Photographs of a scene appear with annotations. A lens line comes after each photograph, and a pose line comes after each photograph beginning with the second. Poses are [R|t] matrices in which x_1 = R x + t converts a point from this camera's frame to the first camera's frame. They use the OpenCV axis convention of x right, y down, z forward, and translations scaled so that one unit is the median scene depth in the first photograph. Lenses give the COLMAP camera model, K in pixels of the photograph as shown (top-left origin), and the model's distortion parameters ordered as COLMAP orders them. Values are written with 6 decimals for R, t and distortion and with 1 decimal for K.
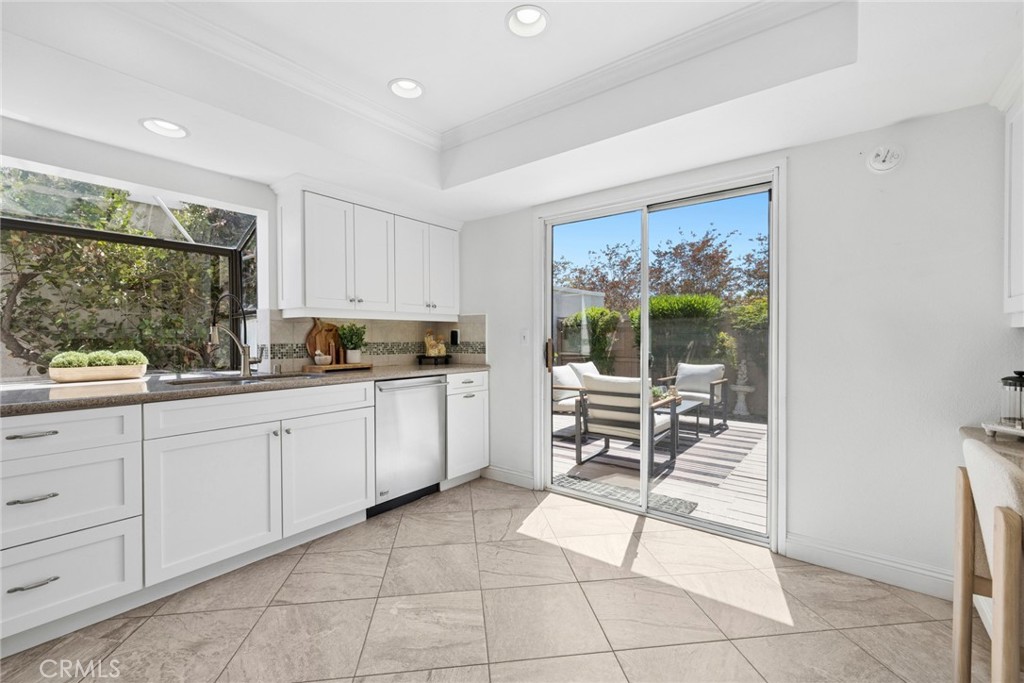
lens RADIAL K [[441.5, 0, 507.2], [0, 441.5, 345.5], [0, 0, 1]] dist [0.001162, -0.000693]
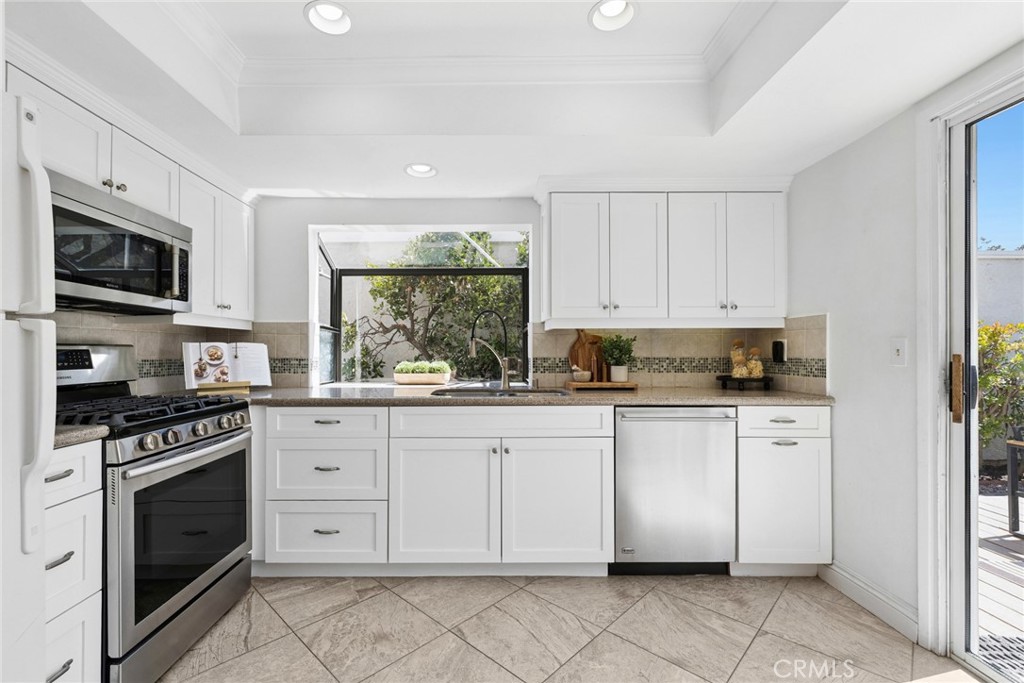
lens RADIAL K [[441.5, 0, 511.3], [0, 441.5, 350.9], [0, 0, 1]] dist [0.001162, -0.000693]
pose [[0.614680, 0.001652, -0.788775, 0.203534], [-0.015744, 0.999824, -0.010175, -0.007370], [0.788619, 0.018673, 0.614598, 0.342688]]
